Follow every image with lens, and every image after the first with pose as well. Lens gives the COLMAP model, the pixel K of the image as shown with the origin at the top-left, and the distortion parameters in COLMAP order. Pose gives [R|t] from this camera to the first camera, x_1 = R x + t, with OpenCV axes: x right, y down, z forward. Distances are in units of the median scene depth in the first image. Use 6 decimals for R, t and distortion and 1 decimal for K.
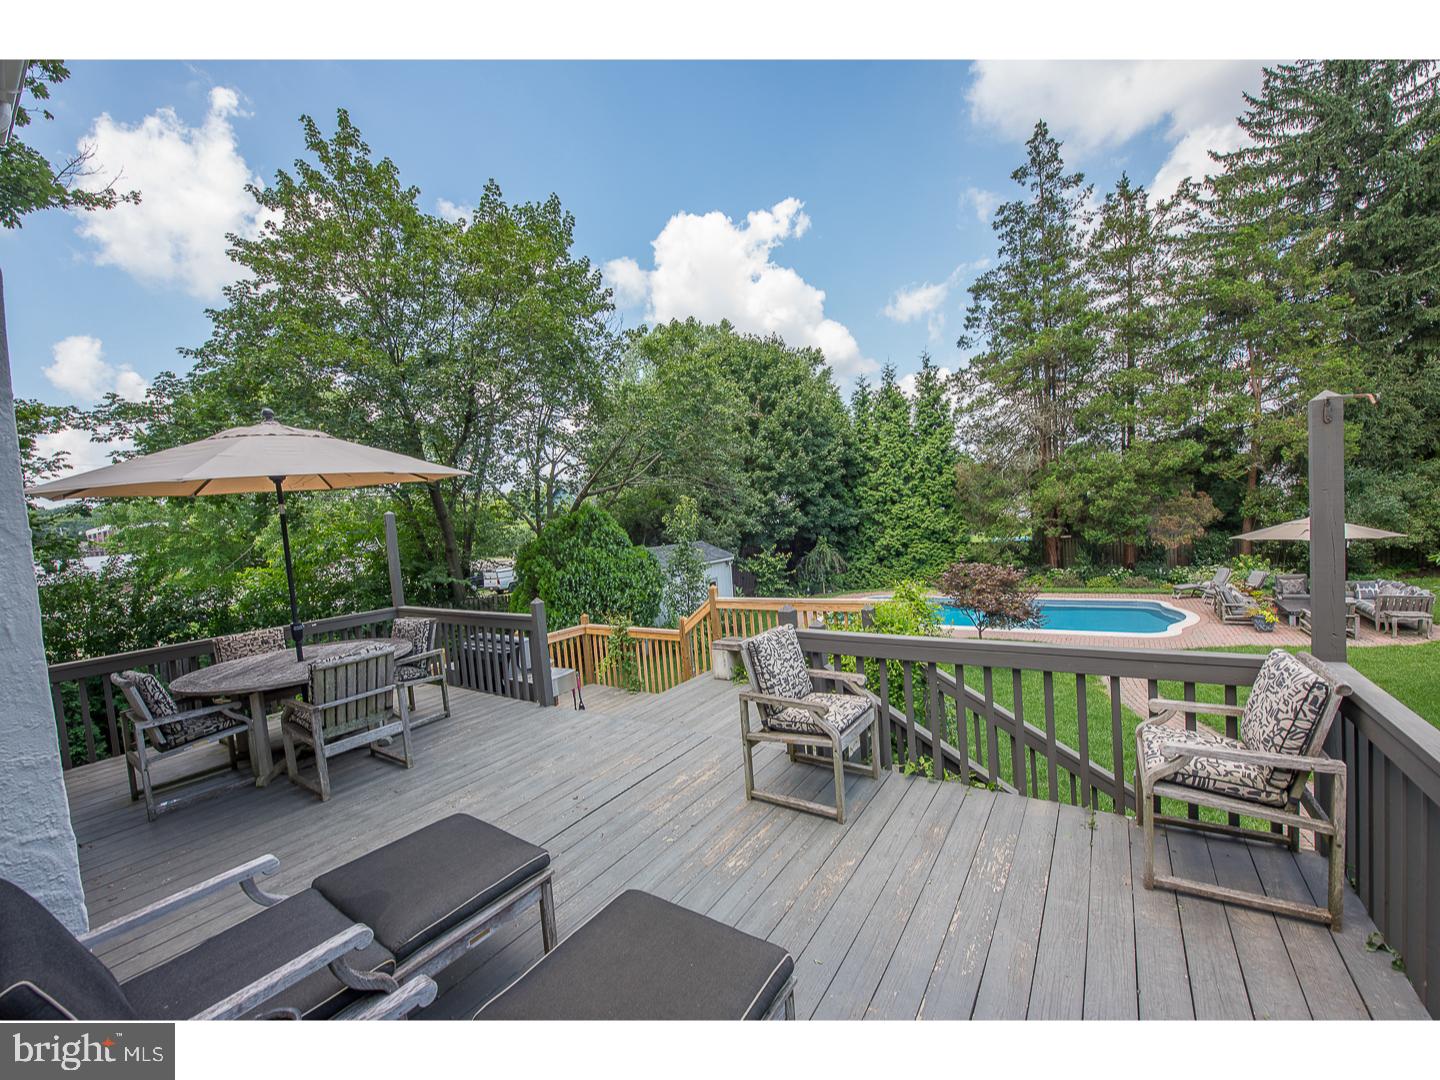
lens RADIAL K [[571.6, 0, 721.6], [0, 571.6, 542.1], [0, 0, 1]] dist [-0.013045, -0.005391]
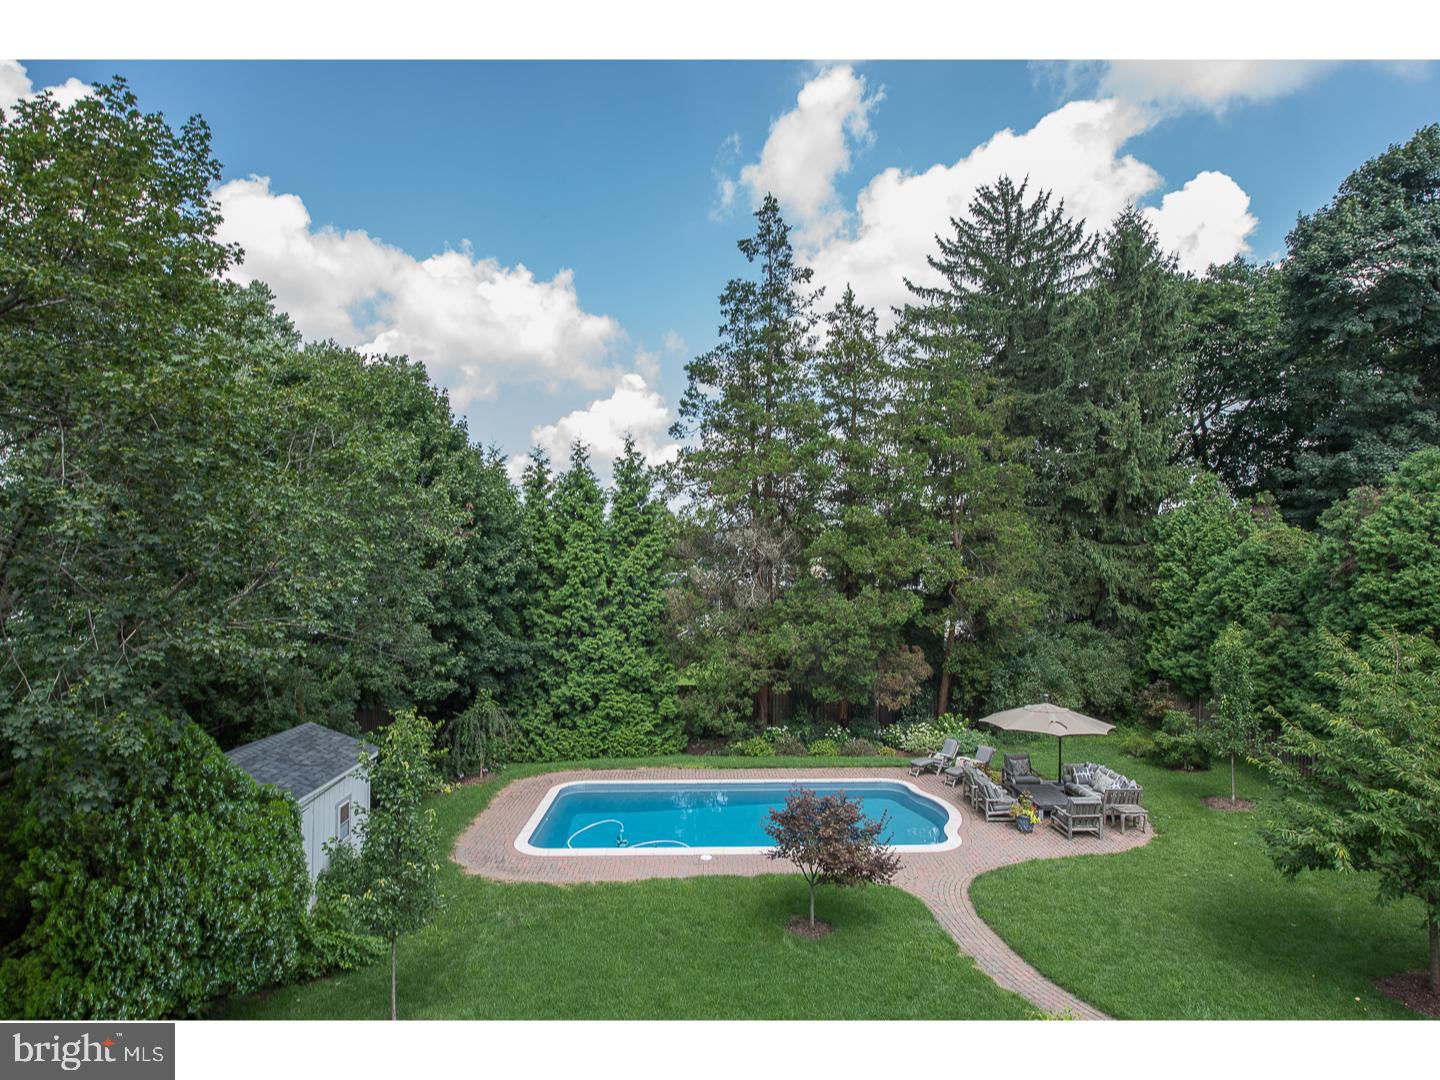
lens RADIAL K [[799.2, 0, 721.7], [0, 799.2, 537.1], [0, 0, 1]] dist [-0.000489, 0.001287]
pose [[0.810340, 0.087923, 0.579326, -0.146859], [-0.032340, 0.993882, -0.105604, -0.092940], [-0.585067, 0.066840, 0.808226, 0.089072]]
